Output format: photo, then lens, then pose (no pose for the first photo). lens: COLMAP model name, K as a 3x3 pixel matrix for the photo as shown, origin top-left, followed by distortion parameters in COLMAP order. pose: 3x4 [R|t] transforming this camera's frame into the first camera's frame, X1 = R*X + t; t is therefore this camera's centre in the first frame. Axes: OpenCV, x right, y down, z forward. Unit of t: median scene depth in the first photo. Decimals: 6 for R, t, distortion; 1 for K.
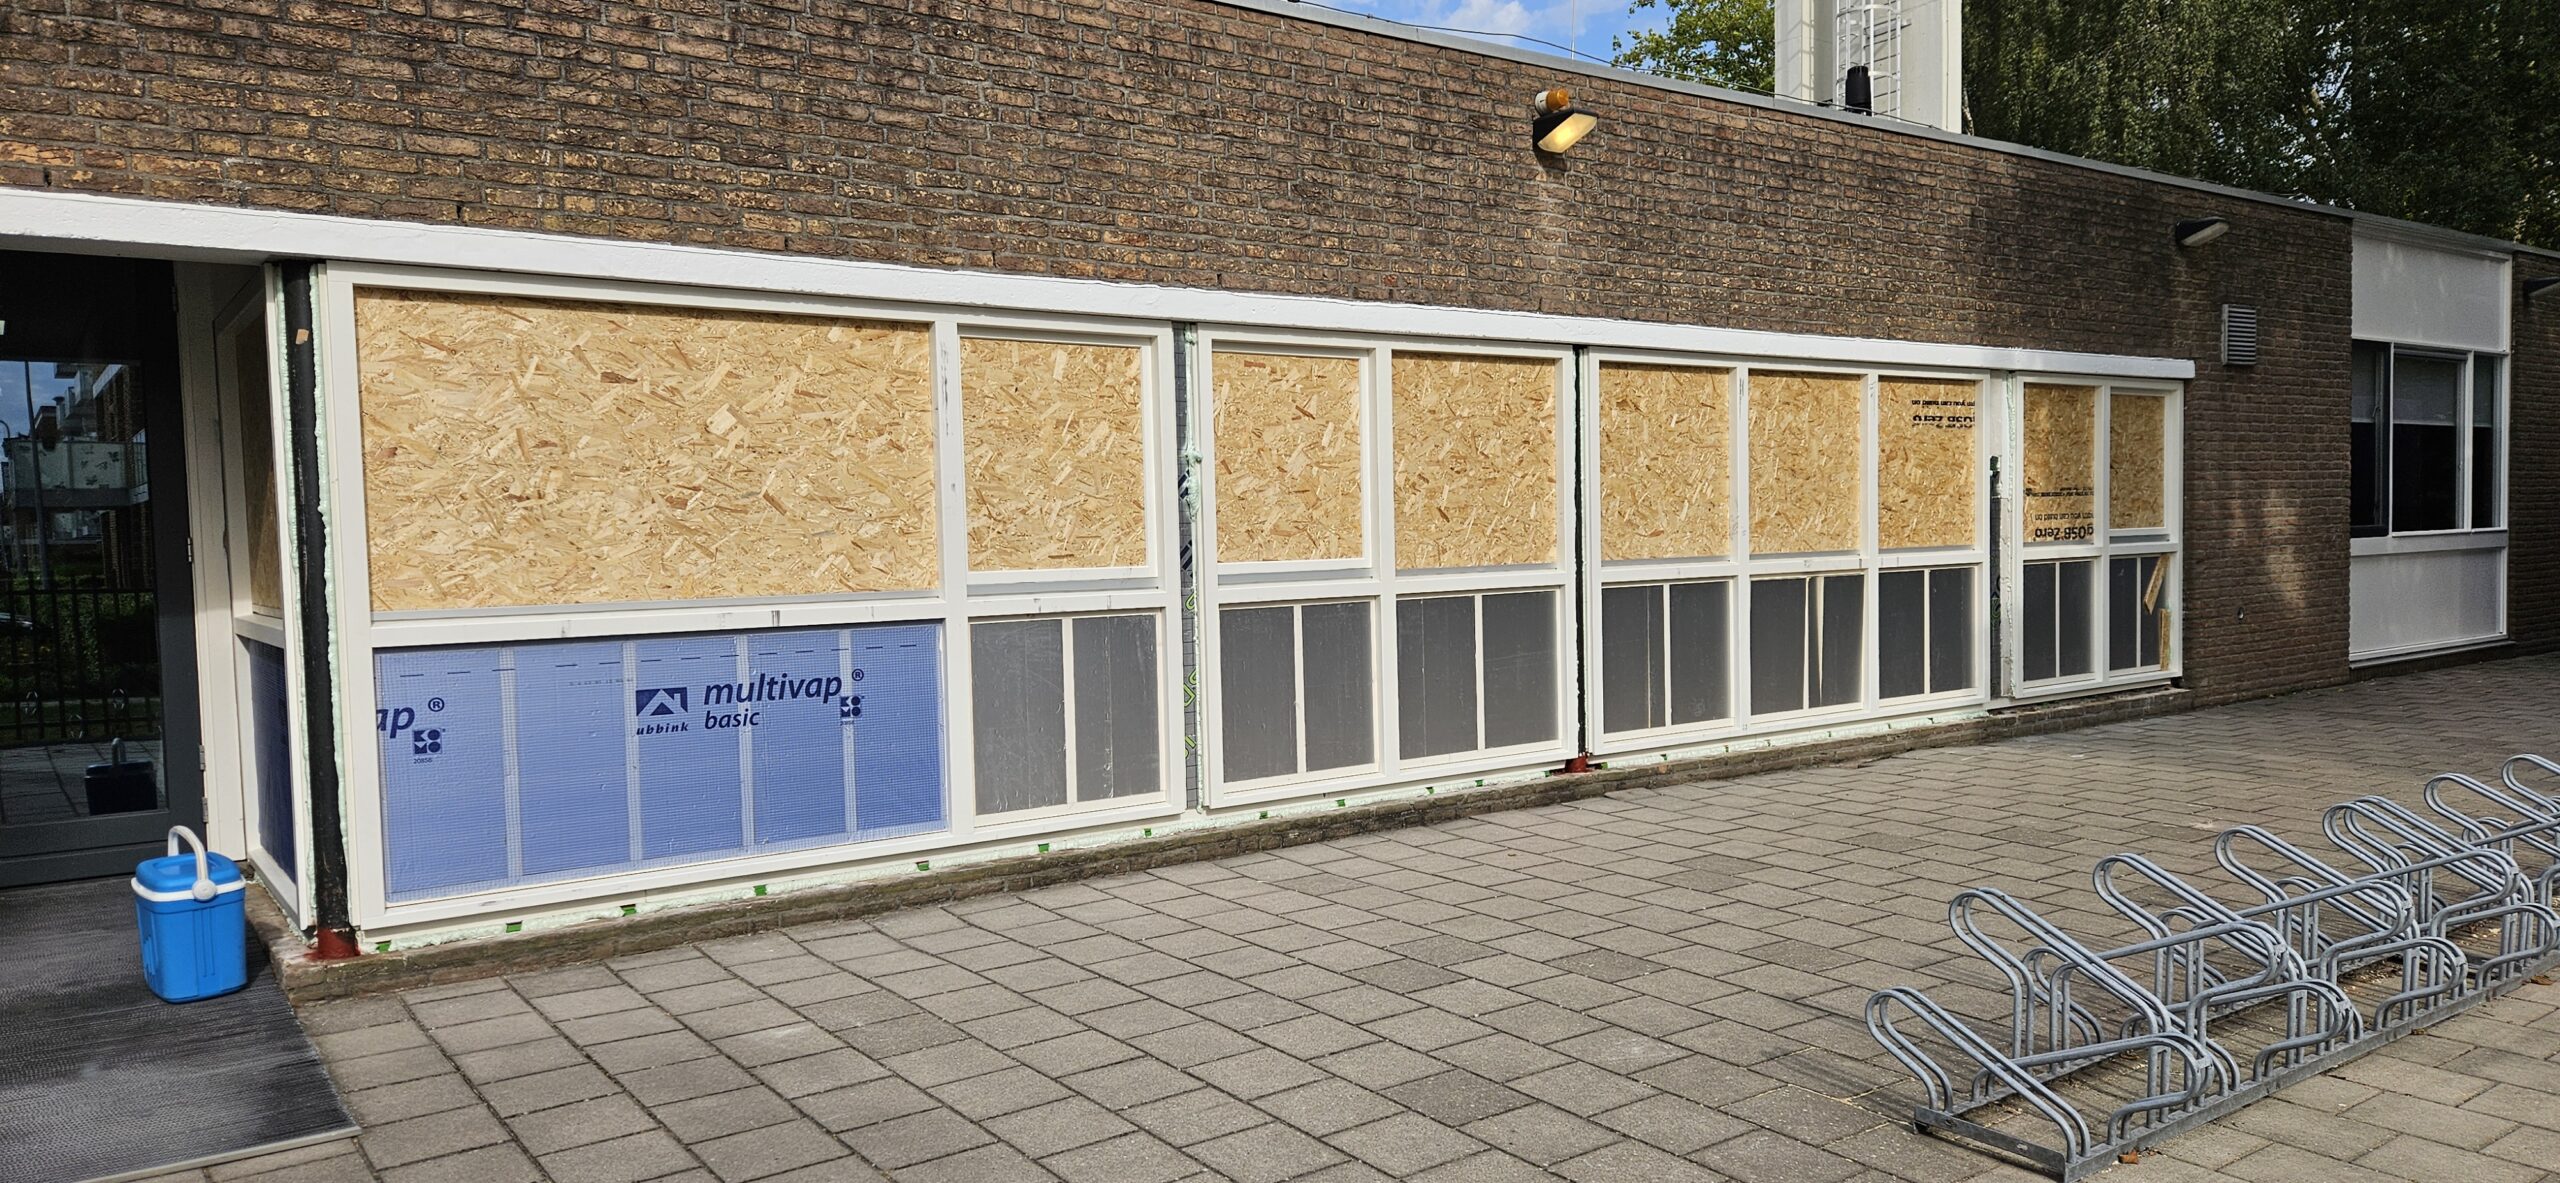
lens RADIAL K [[1702.6, 0, 1281.8], [0, 1702.6, 619.9], [0, 0, 1]] dist [0.092352, -0.085799]
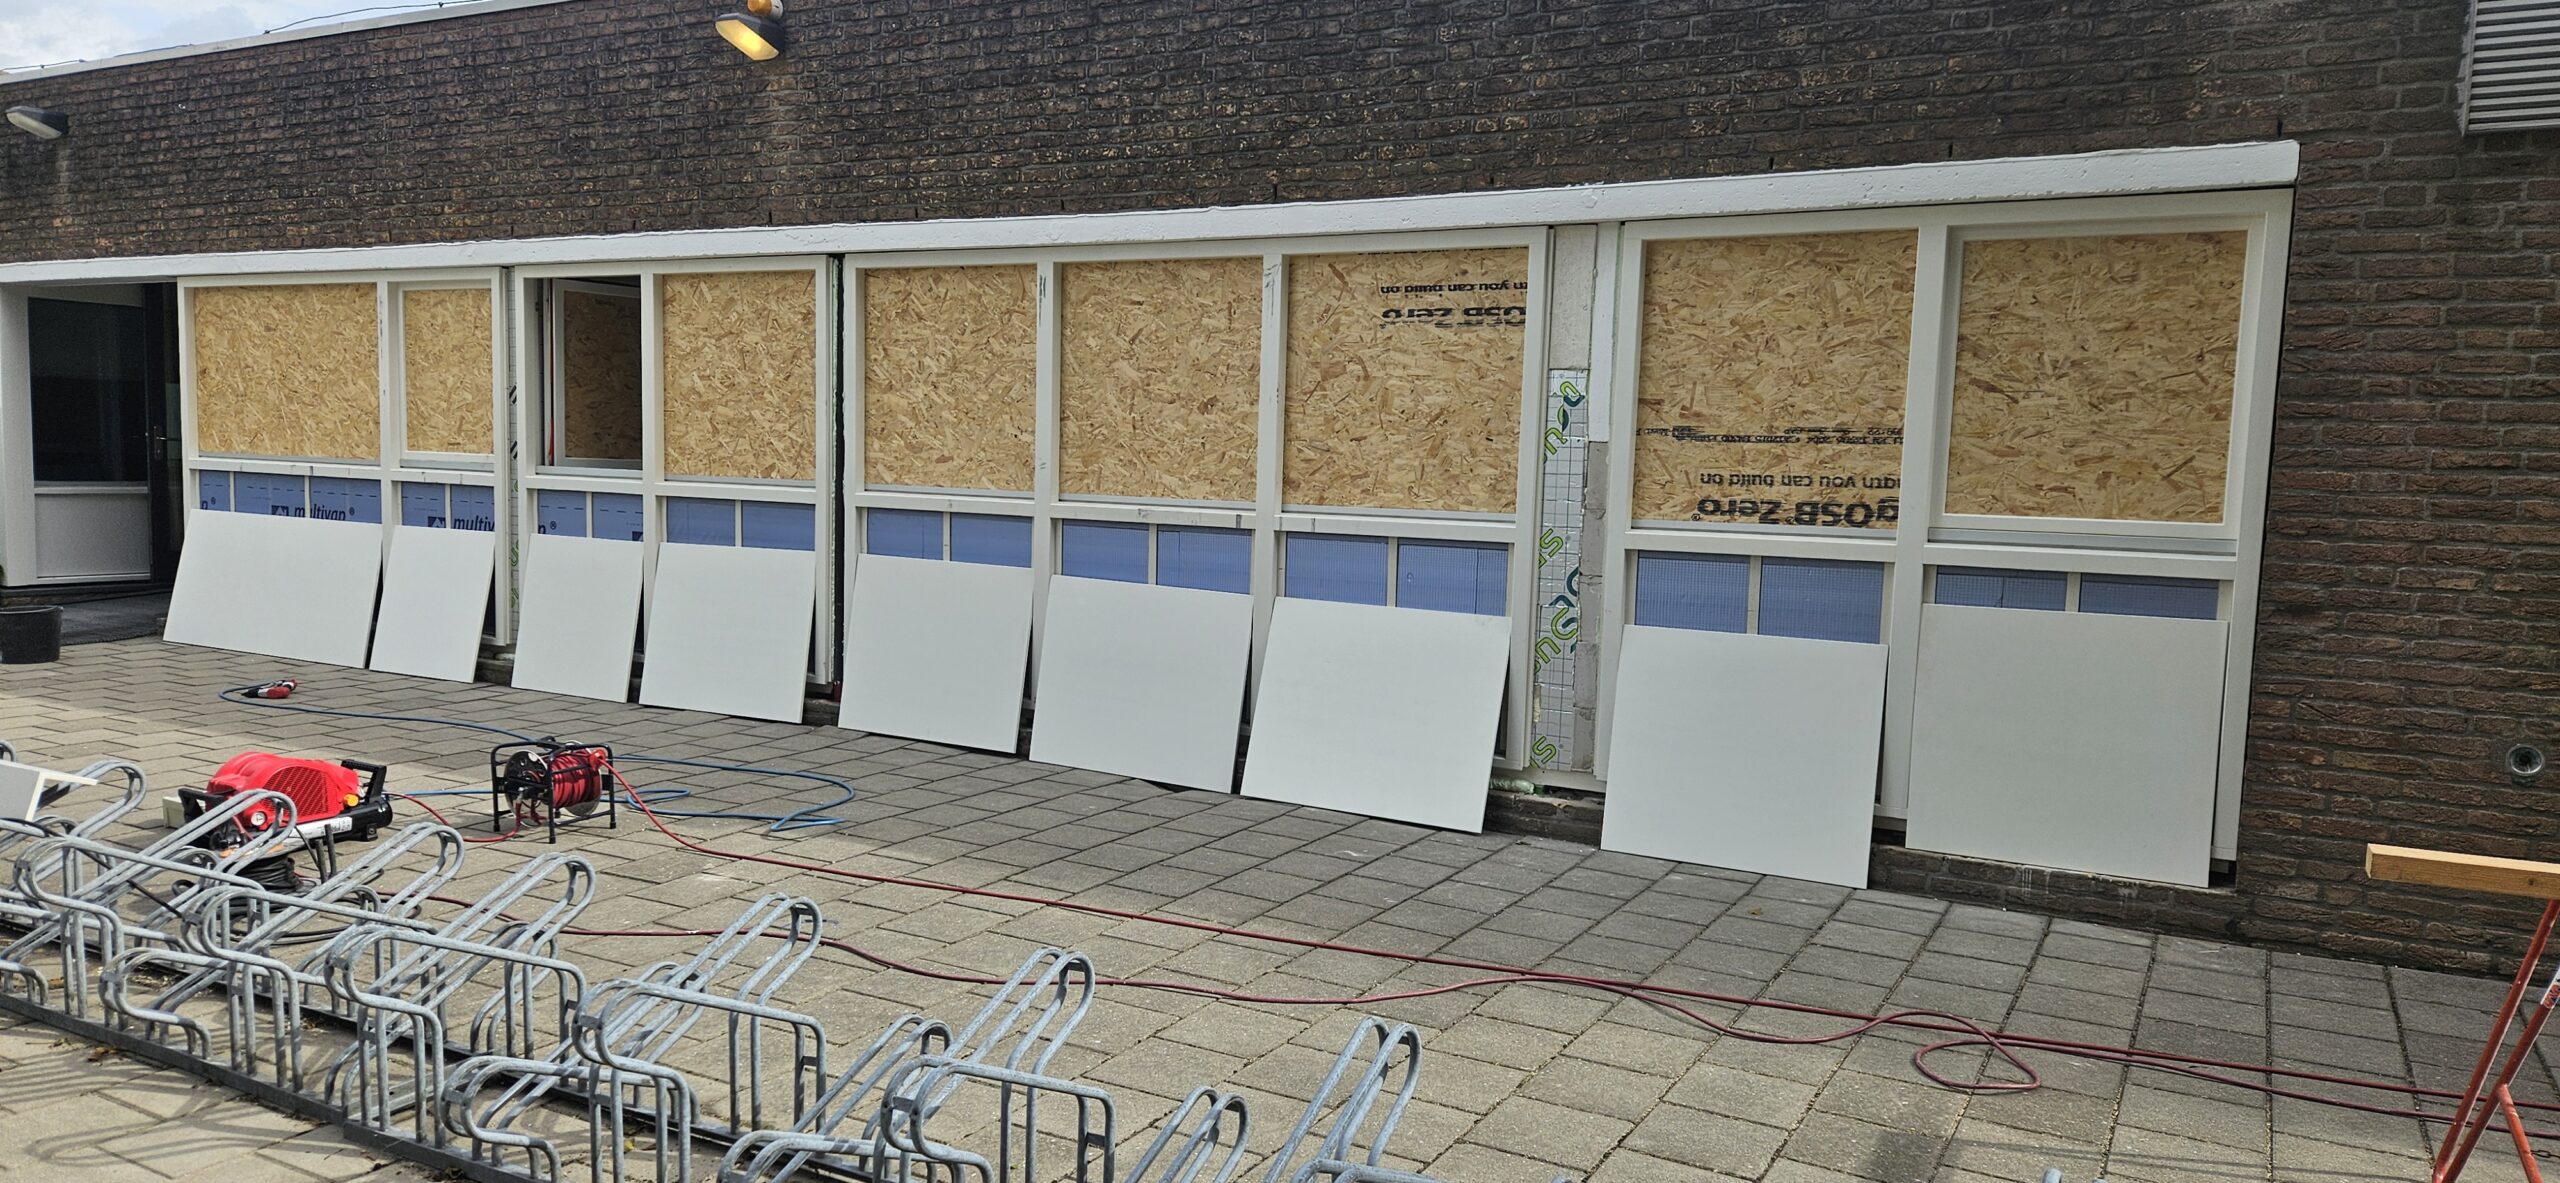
lens RADIAL K [[1705.1, 0, 1290.3], [0, 1705.1, 606.1], [0, 0, 1]] dist [0.092318, -0.087818]
pose [[0.401238, 0.116366, -0.908552, 1.470612], [-0.086559, 0.992276, 0.088863, -0.092151], [0.911875, 0.042988, 0.408211, 1.069048]]
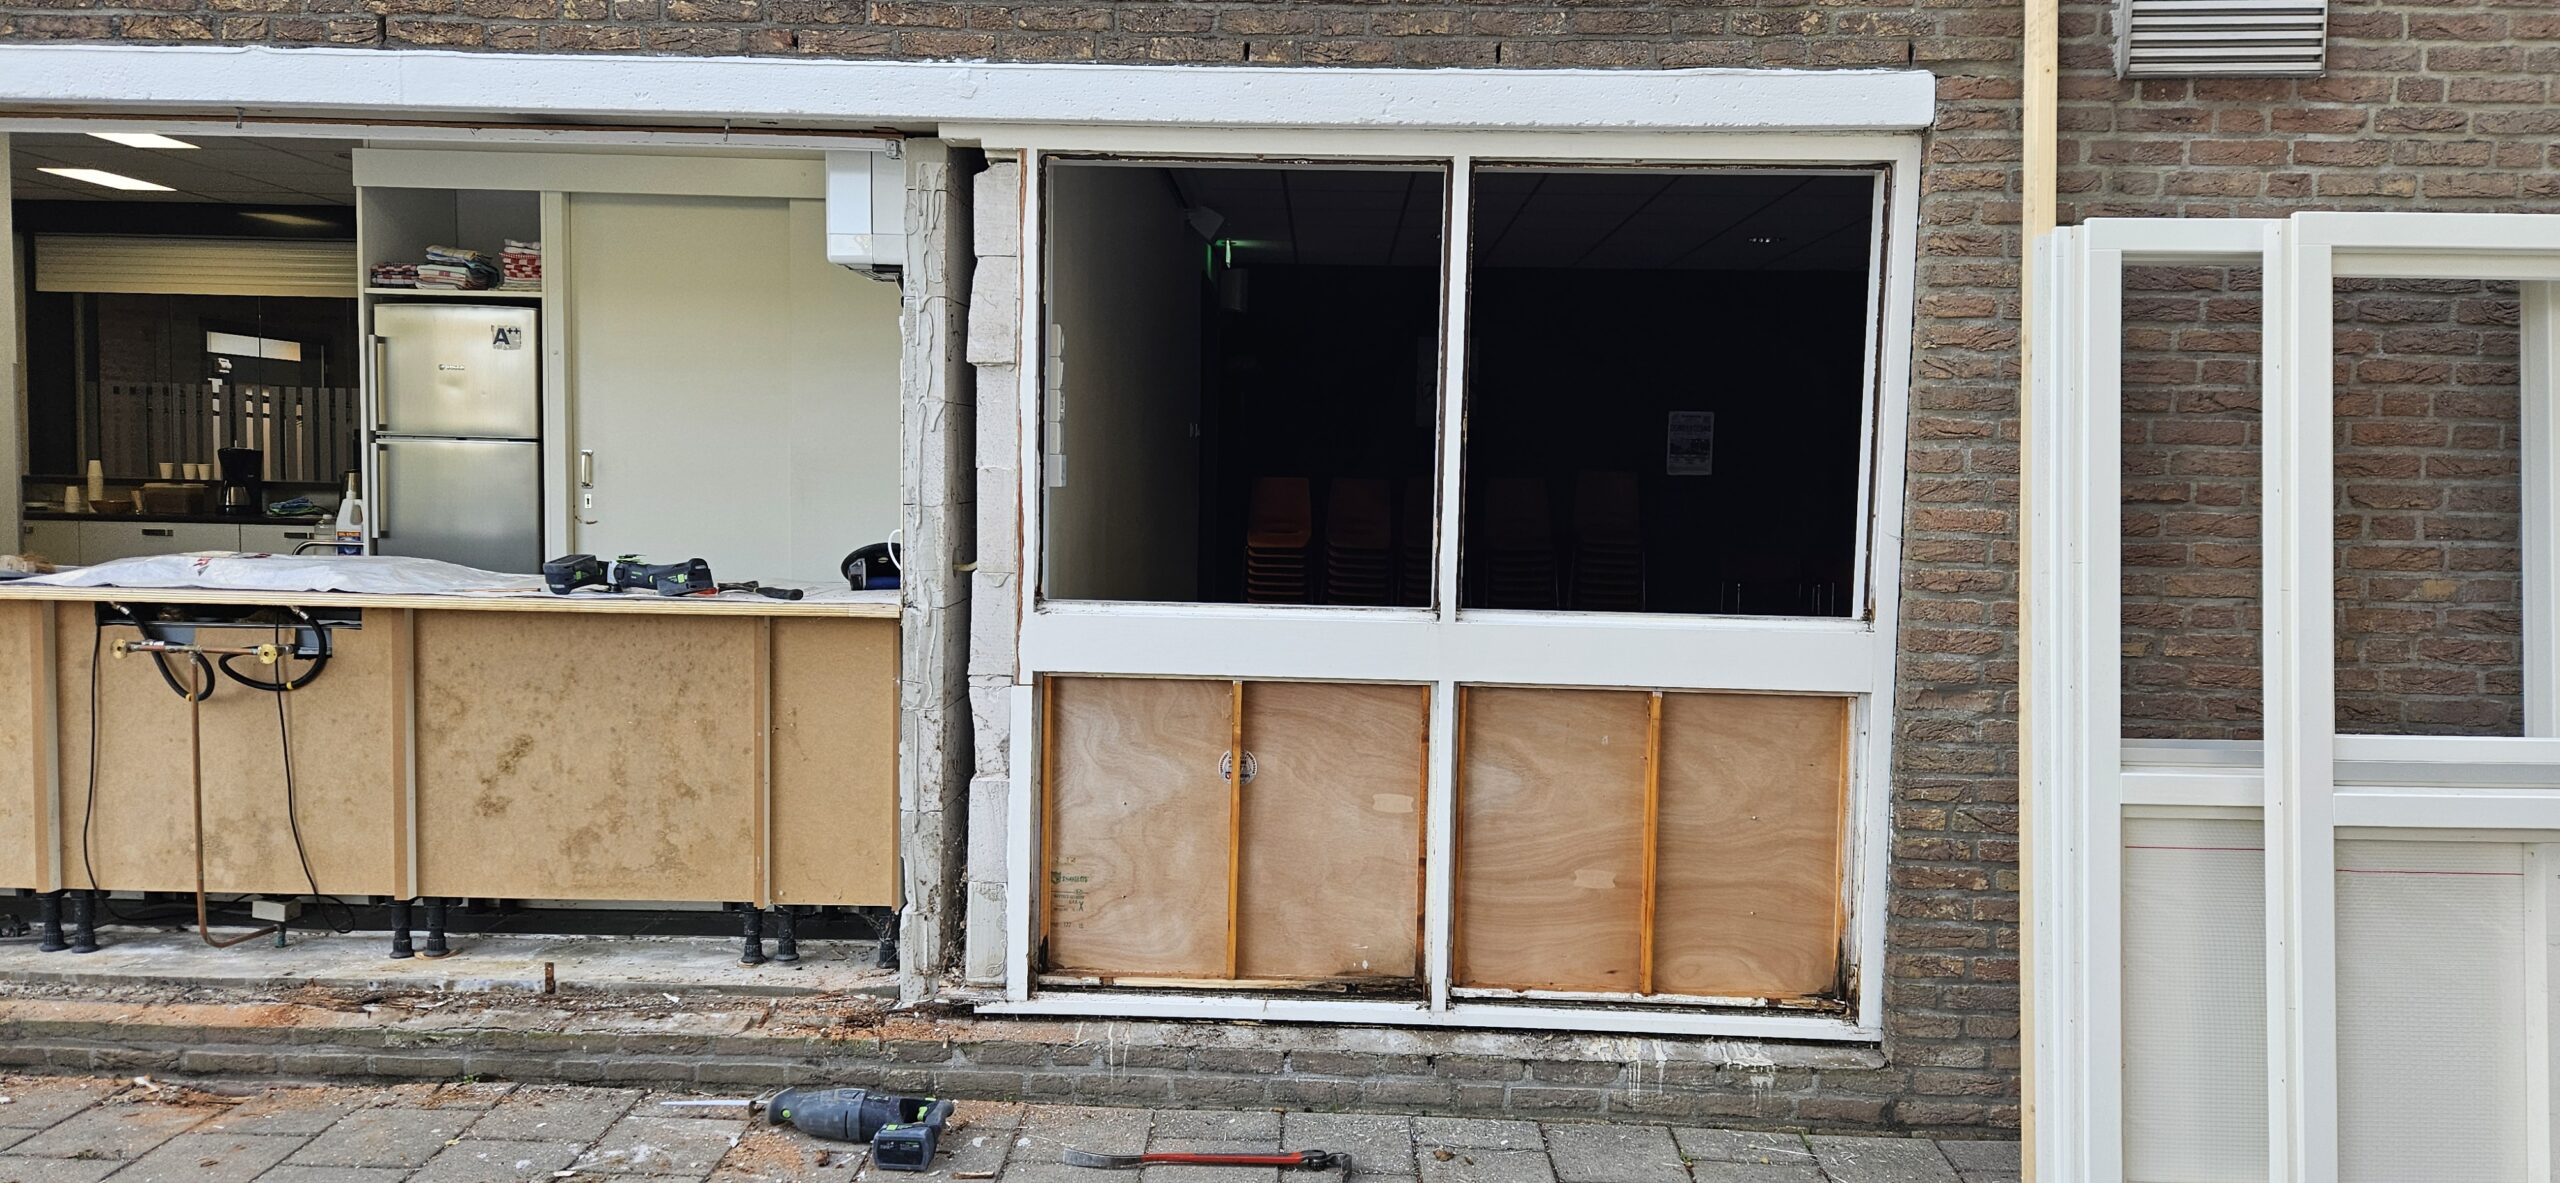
lens RADIAL K [[1743.6, 0, 1290.6], [0, 1743.6, 578.7], [0, 0, 1]] dist [0.095624, -0.093031]
pose [[0.785109, 0.078706, -0.614336, 1.137332], [-0.070340, 0.996806, 0.037814, -0.104714], [0.615350, 0.013524, 0.788138, 1.183559]]
